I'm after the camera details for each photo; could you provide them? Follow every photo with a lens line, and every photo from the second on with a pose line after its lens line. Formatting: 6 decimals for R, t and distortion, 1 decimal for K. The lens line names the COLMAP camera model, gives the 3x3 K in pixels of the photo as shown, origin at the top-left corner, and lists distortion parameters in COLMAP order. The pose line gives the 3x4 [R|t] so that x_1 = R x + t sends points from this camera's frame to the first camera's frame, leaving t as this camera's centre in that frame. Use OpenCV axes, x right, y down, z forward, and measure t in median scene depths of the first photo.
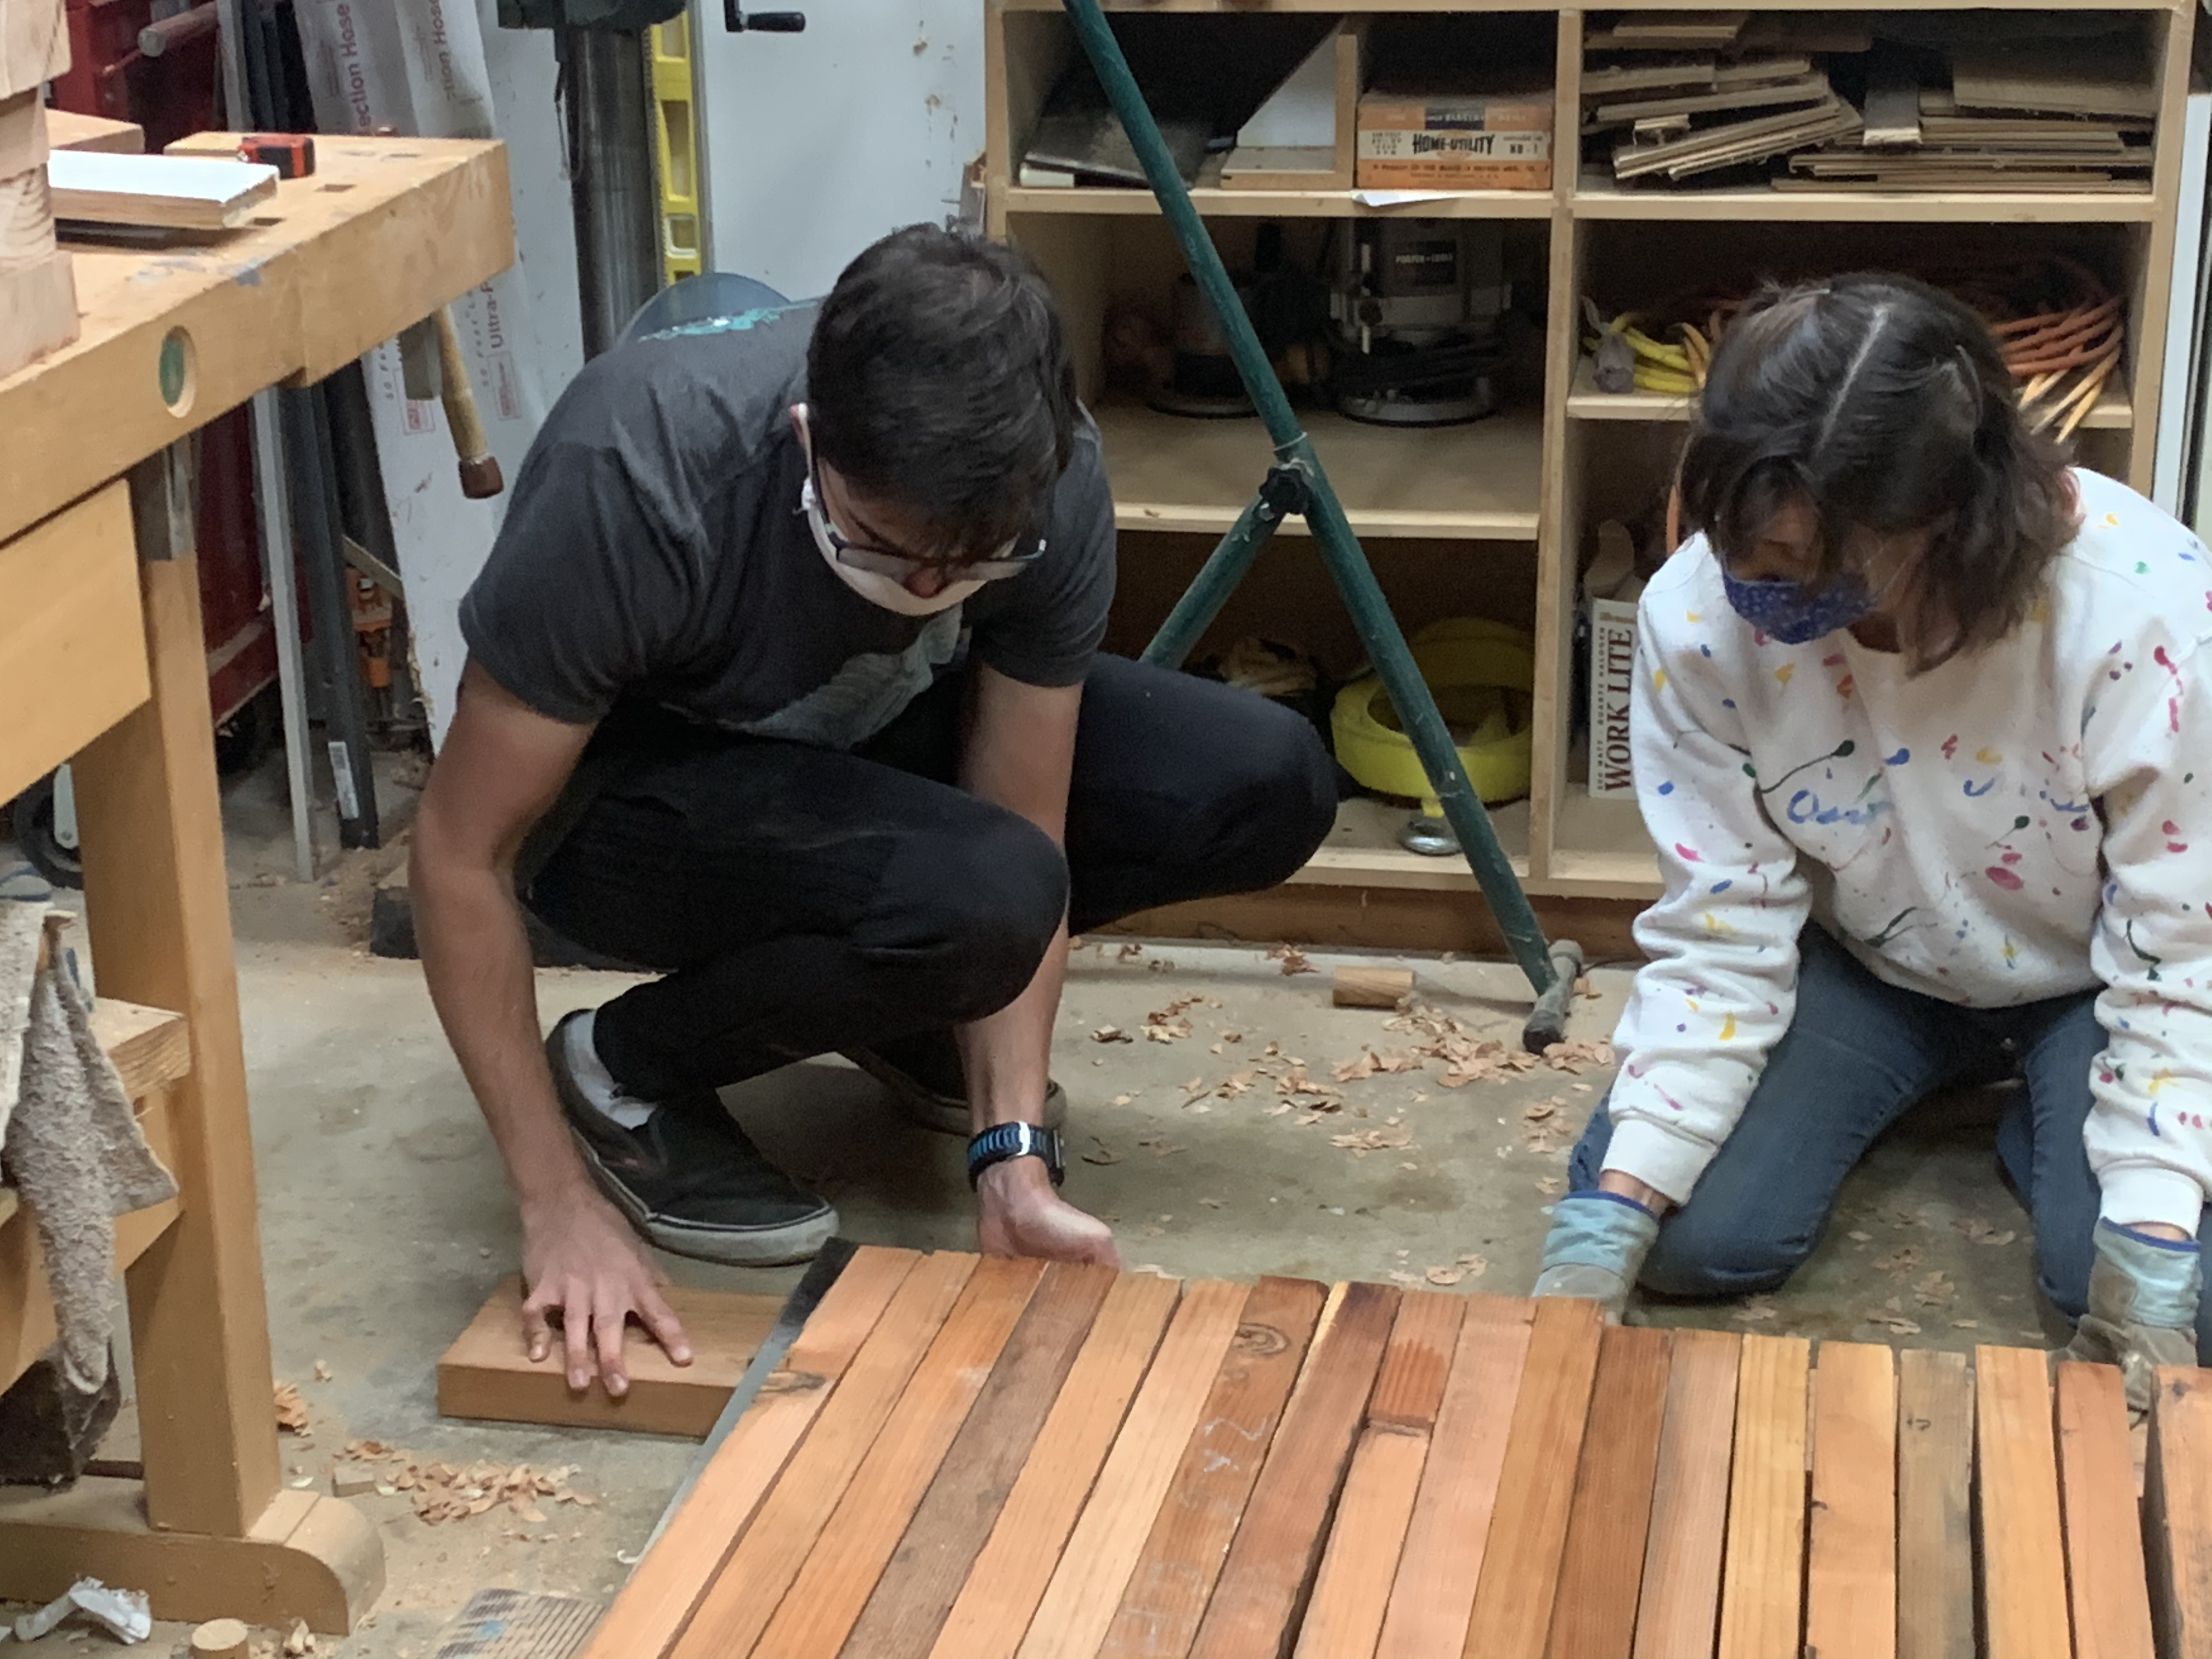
lens RADIAL K [[3807.8, 0, 1032.7], [0, 3807.8, 755.3], [0, 0, 1]] dist [0.131536, -0.441419]
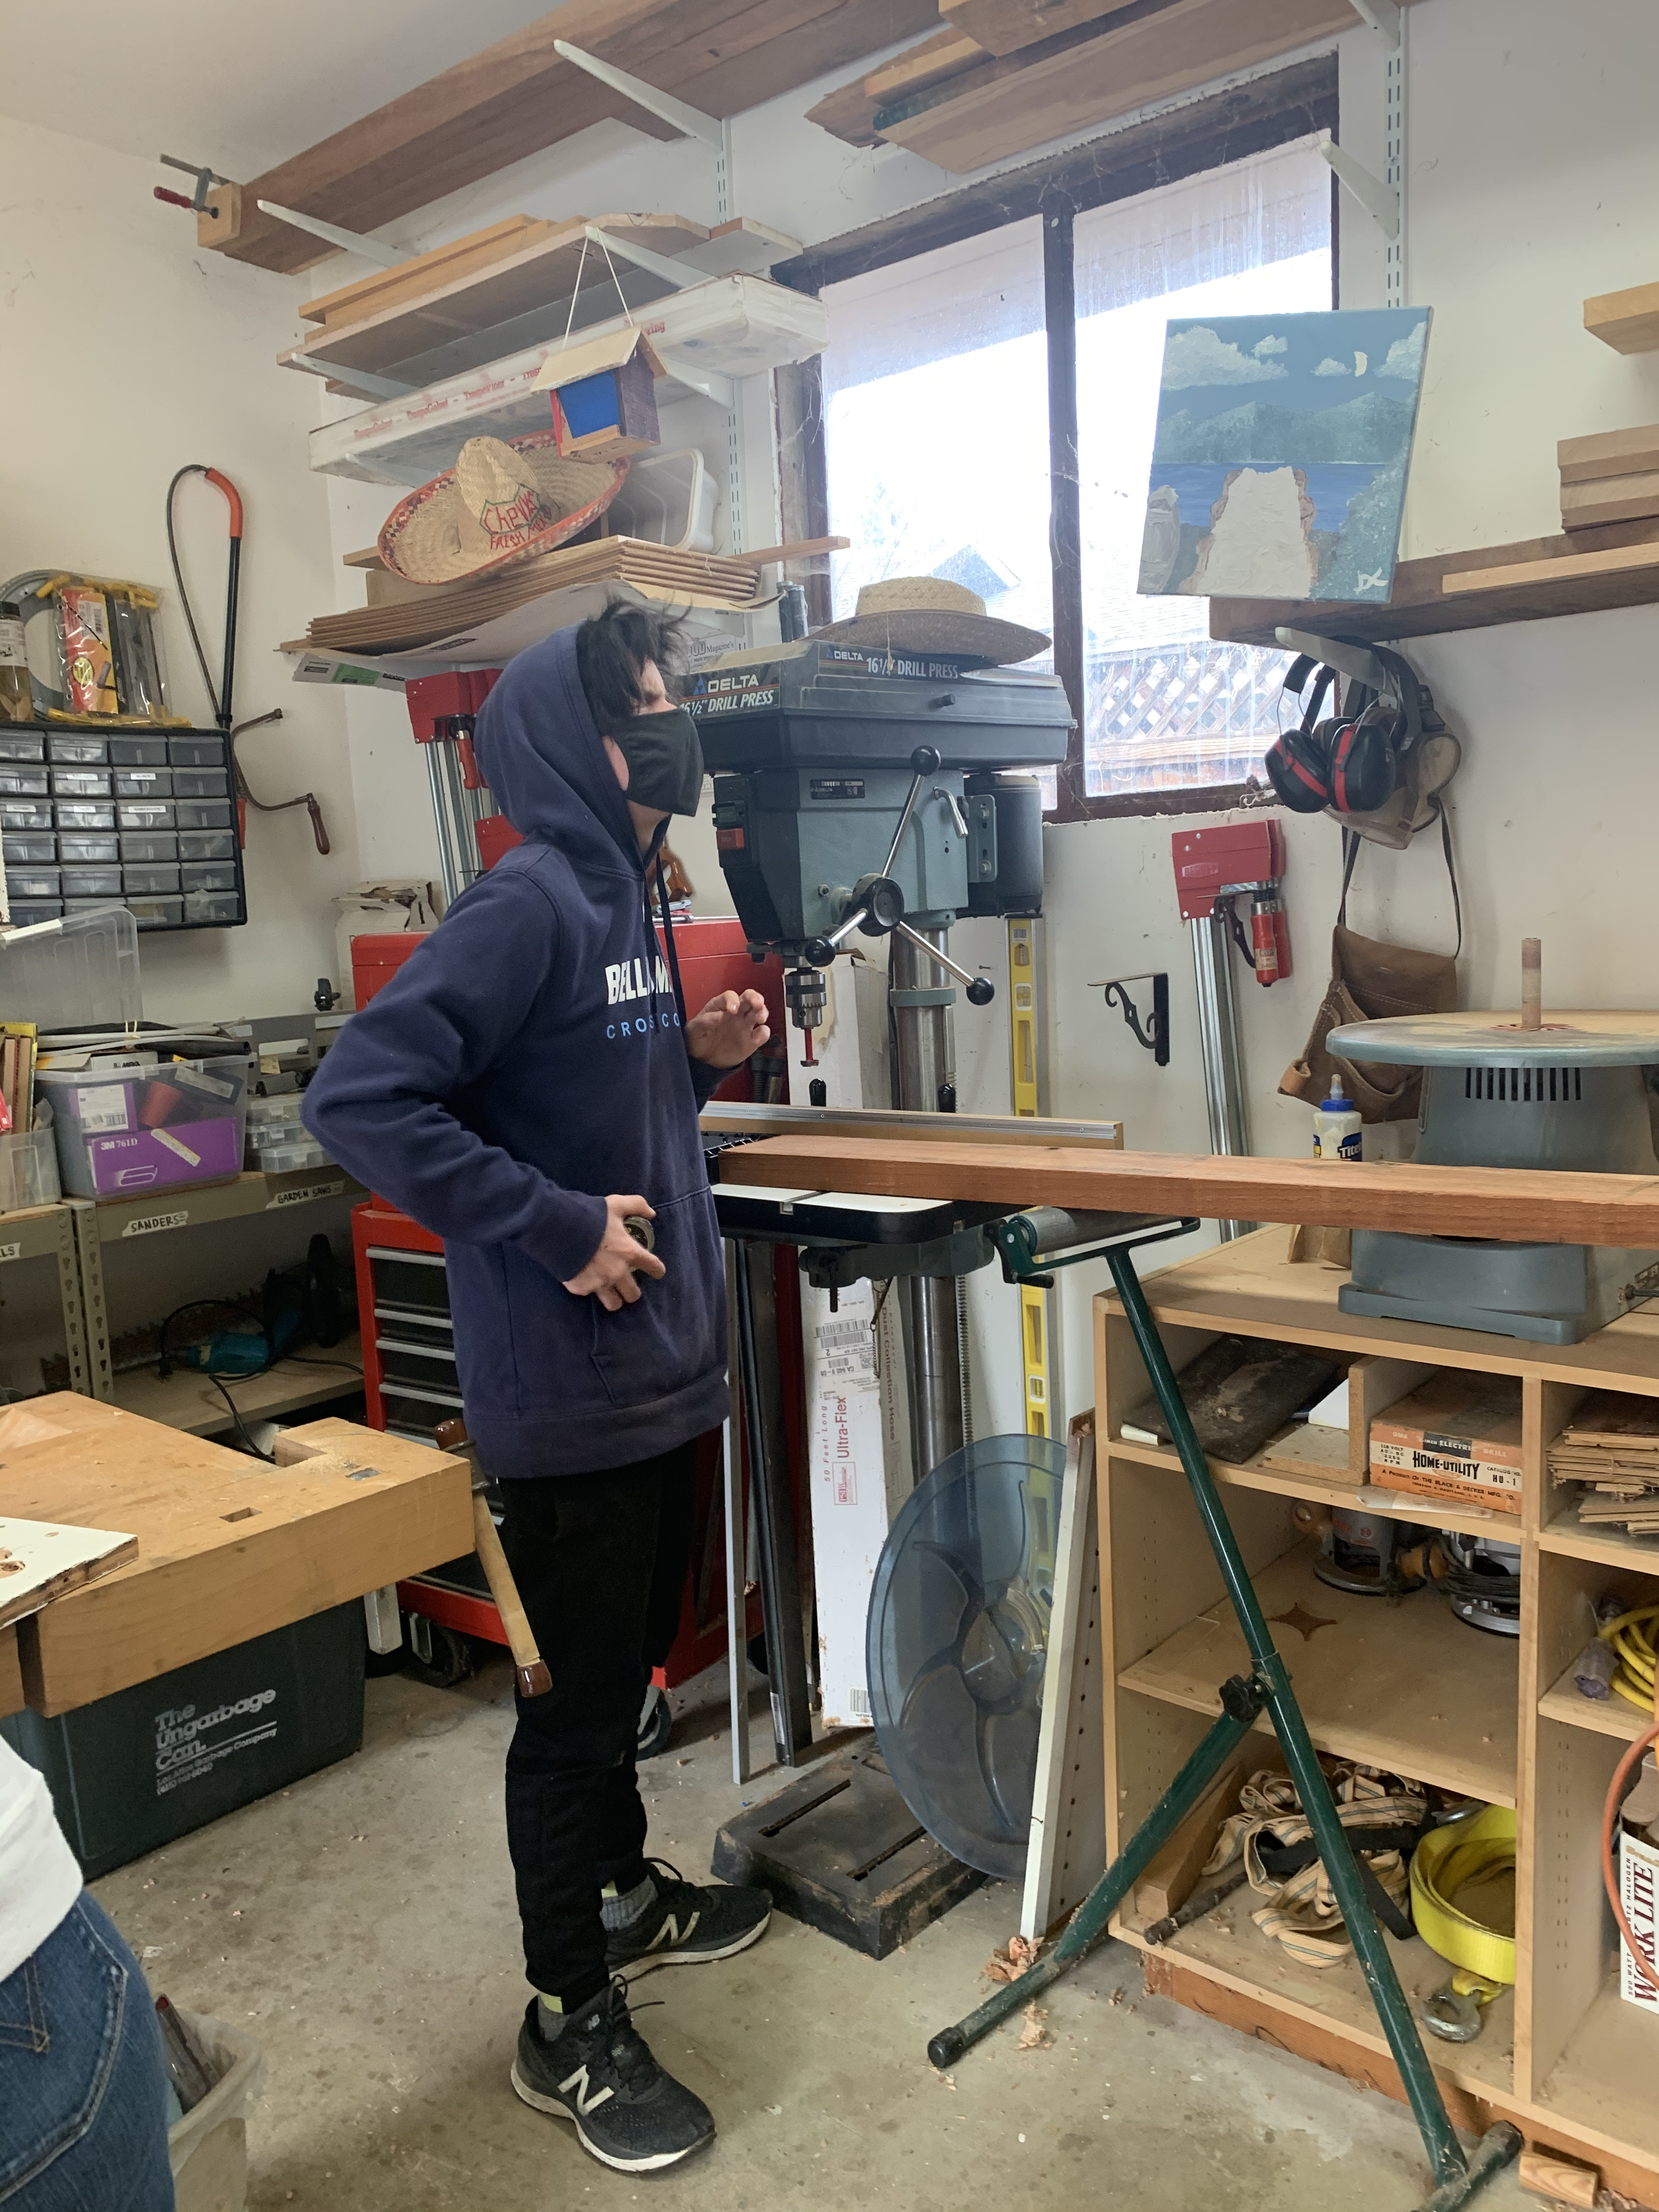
lens RADIAL K [[1681.7, 0, 844.7], [0, 1681.7, 1106.9], [0, 0, 1]] dist [0.005963, -0.009417]
pose [[0.869859, 0.050454, -0.490714, 0.201706], [-0.134679, 0.981254, -0.137847, -0.174258], [0.474560, 0.185996, 0.860348, 0.435696]]
